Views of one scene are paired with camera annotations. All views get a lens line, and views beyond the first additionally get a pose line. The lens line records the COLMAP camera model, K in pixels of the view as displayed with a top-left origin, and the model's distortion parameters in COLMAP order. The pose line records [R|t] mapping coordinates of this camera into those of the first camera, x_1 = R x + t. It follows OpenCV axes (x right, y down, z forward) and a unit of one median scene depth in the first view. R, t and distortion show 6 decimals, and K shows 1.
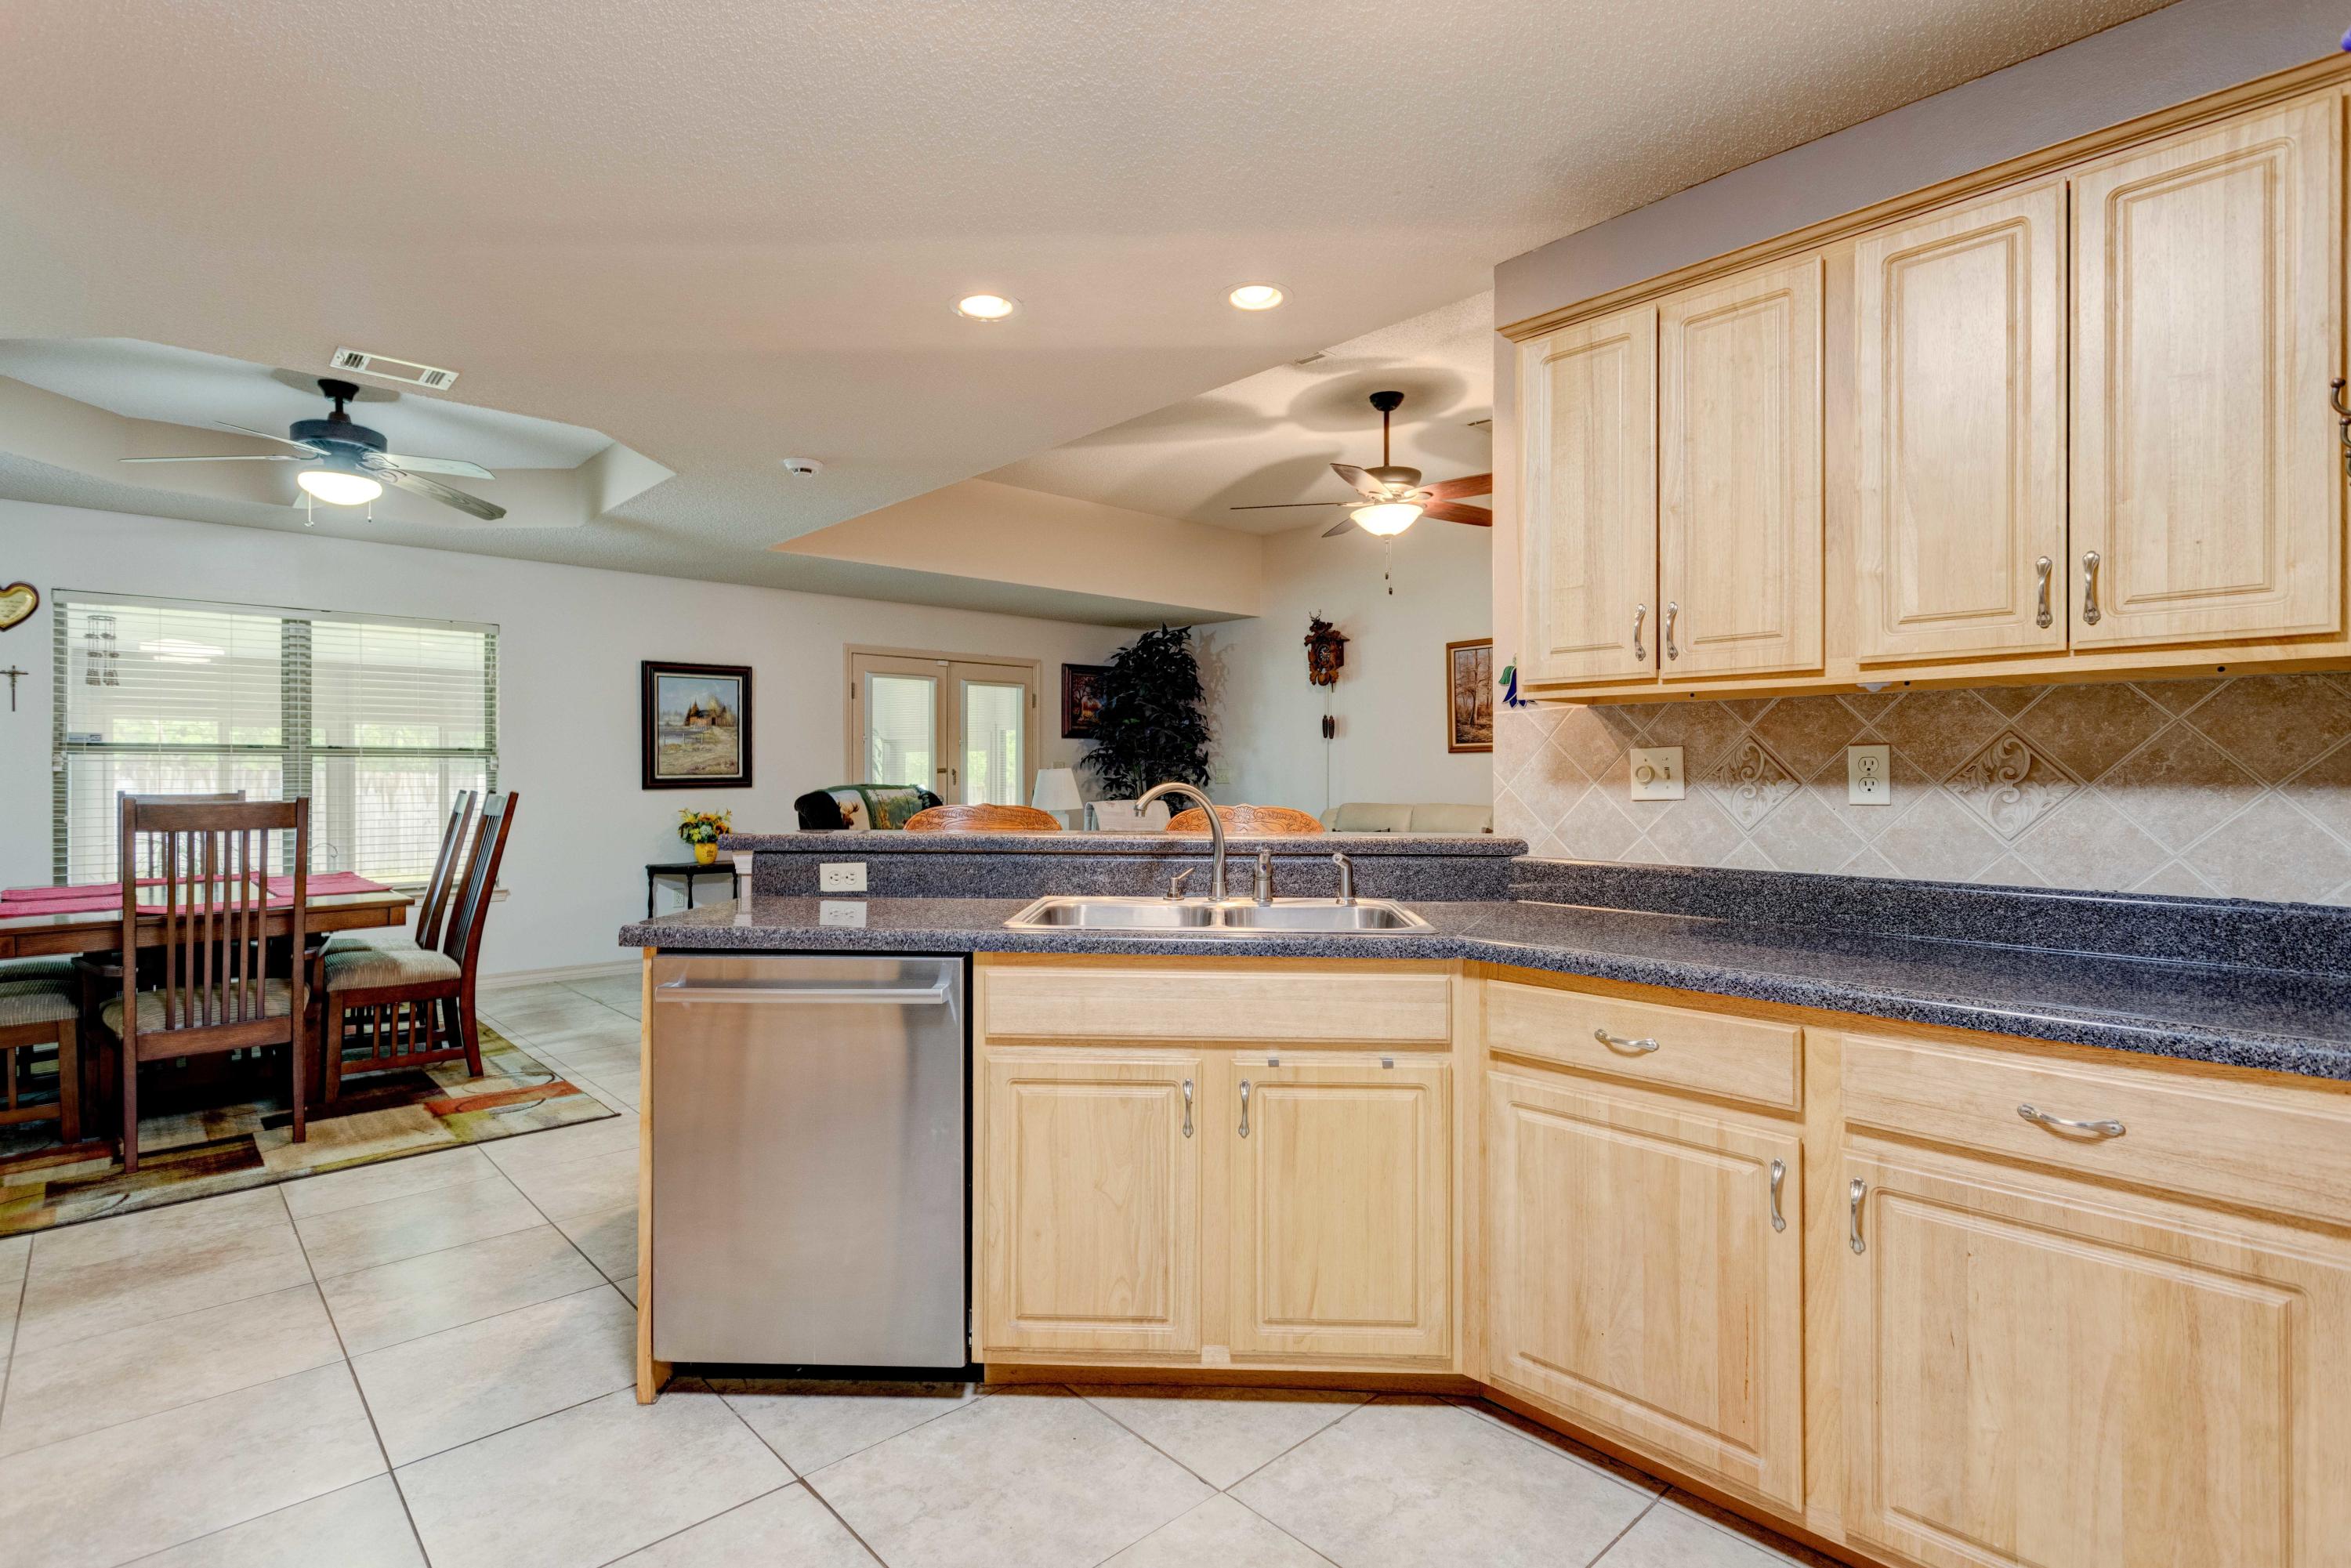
lens RADIAL K [[1153.3, 0, 1227.7], [0, 1153.3, 779.9], [0, 0, 1]] dist [-0.015250, -0.000540]
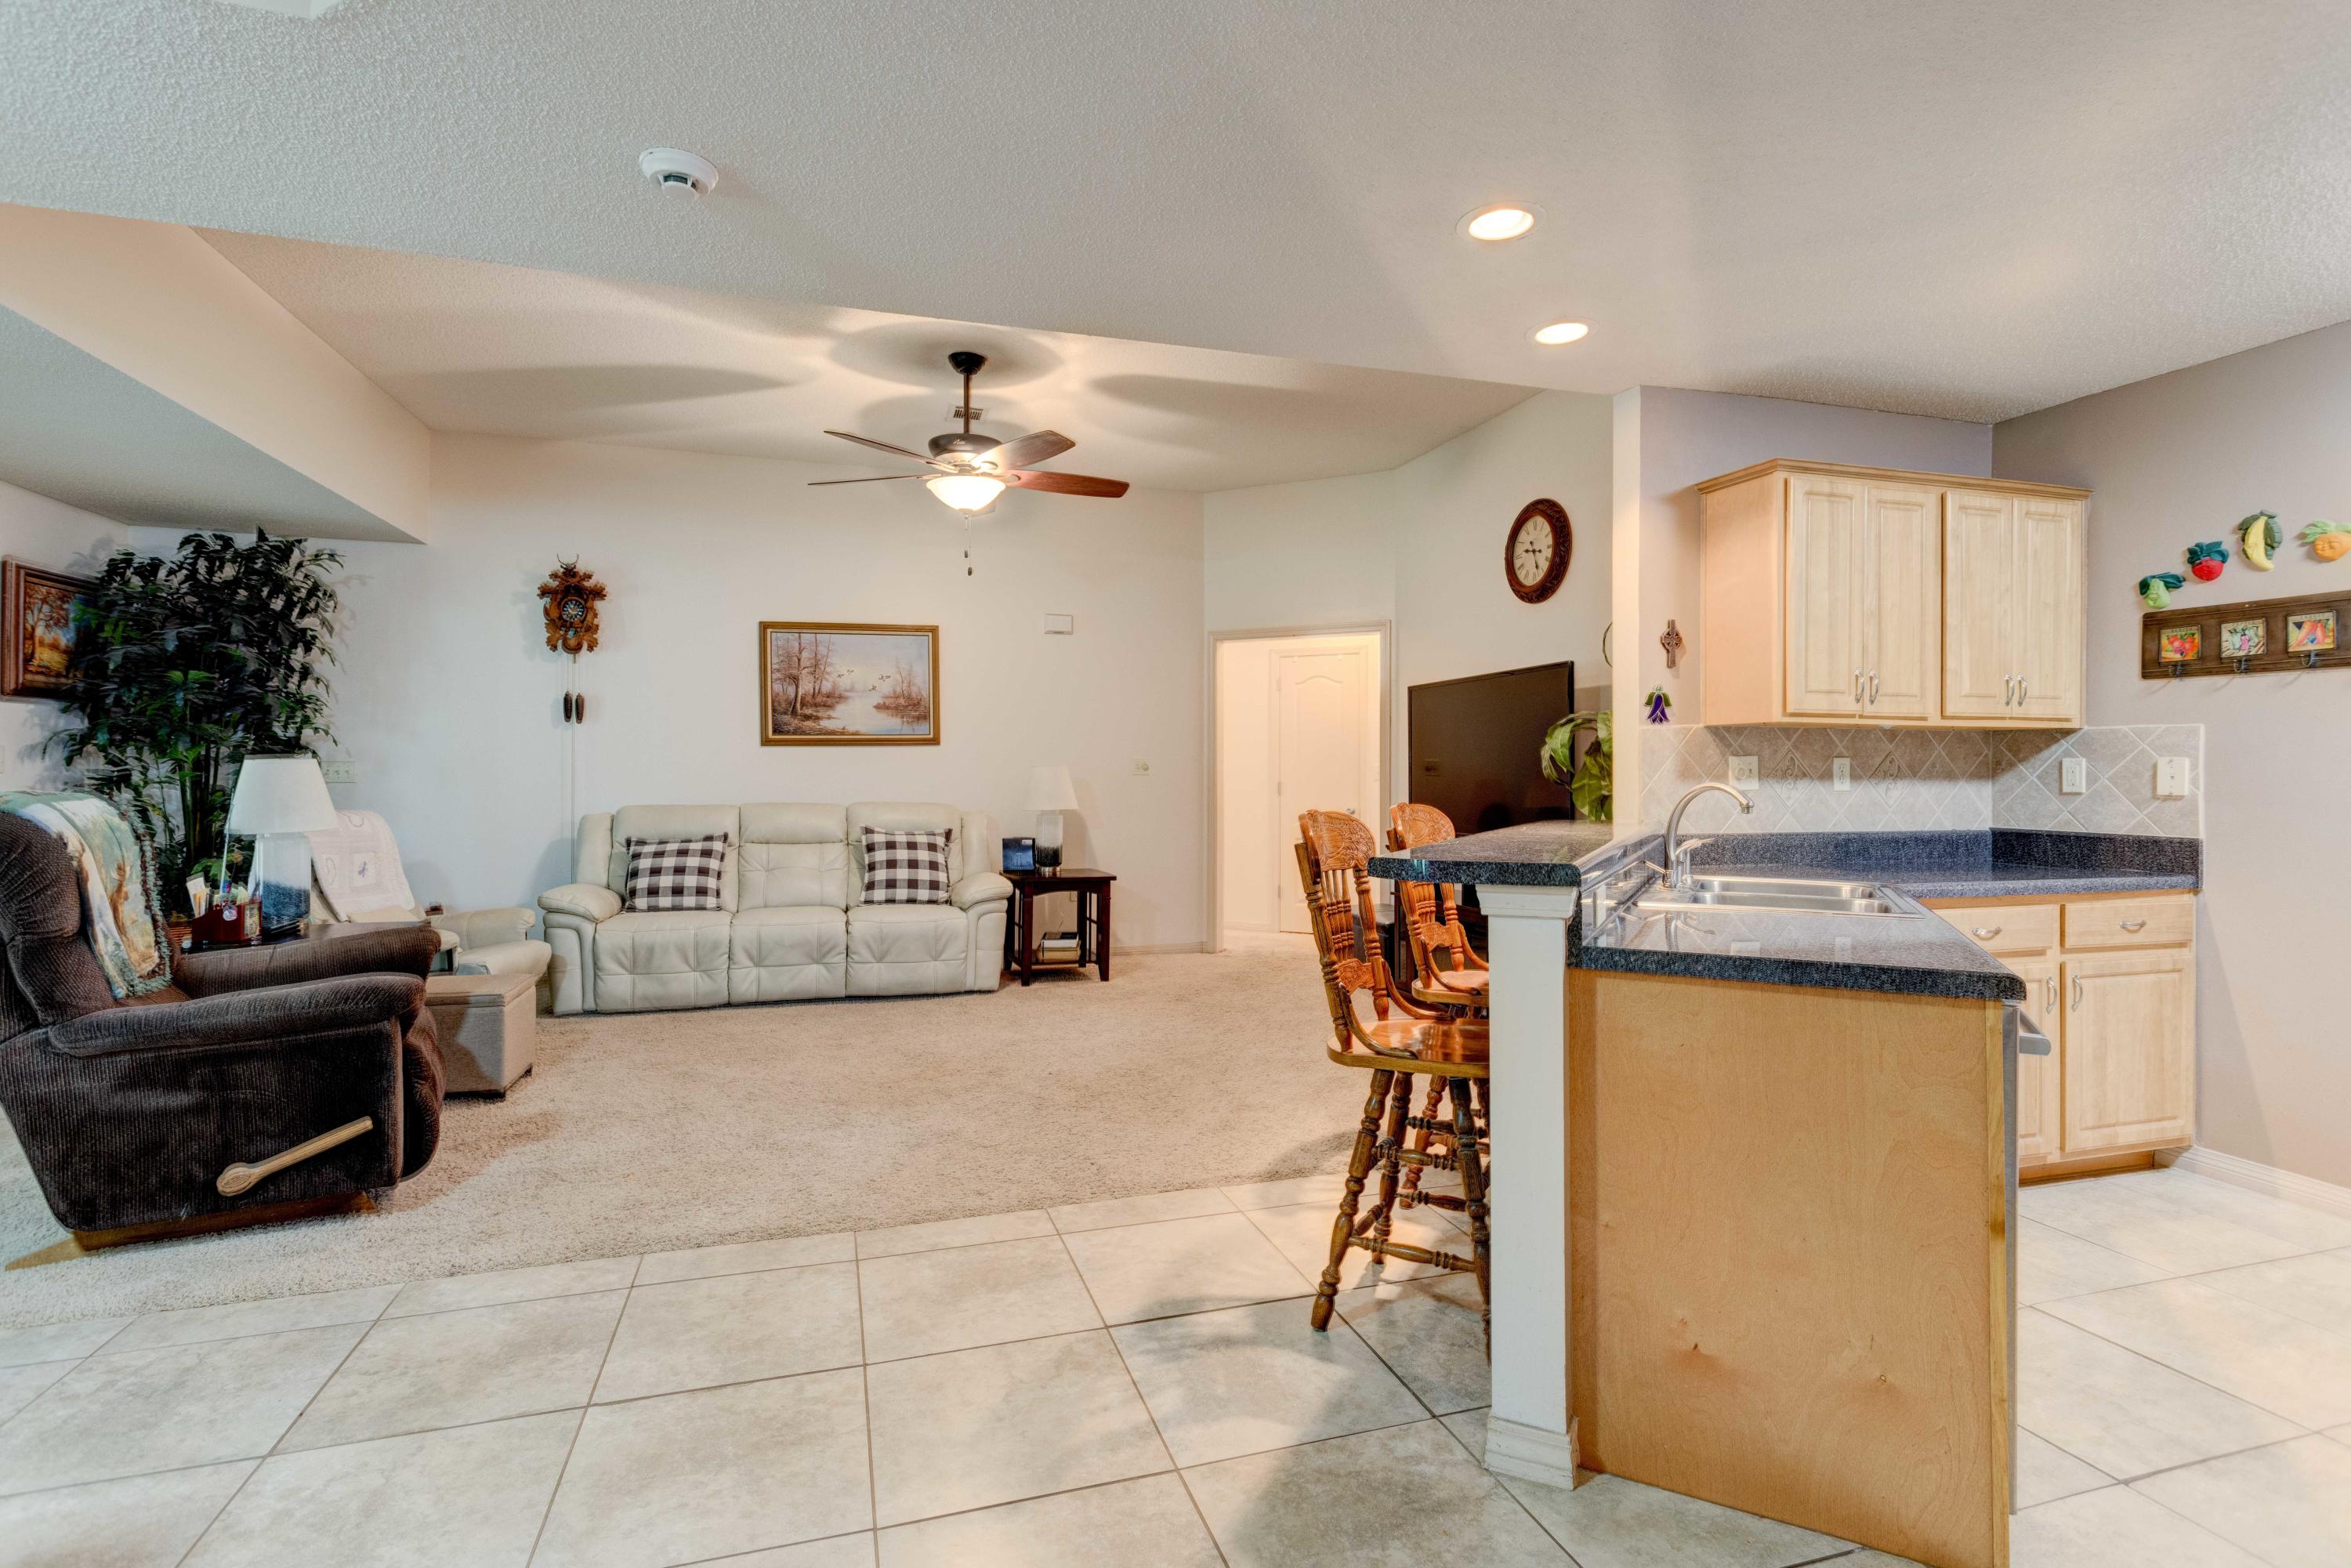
lens RADIAL K [[1100.4, 0, 1171.8], [0, 1100.4, 780.8], [0, 0, 1]] dist [-0.000651, 0.000780]
pose [[0.456229, -0.005021, 0.889848, -0.782788], [-0.000591, 0.999982, 0.005946, -0.002259], [-0.889862, -0.003238, 0.456218, 0.625065]]
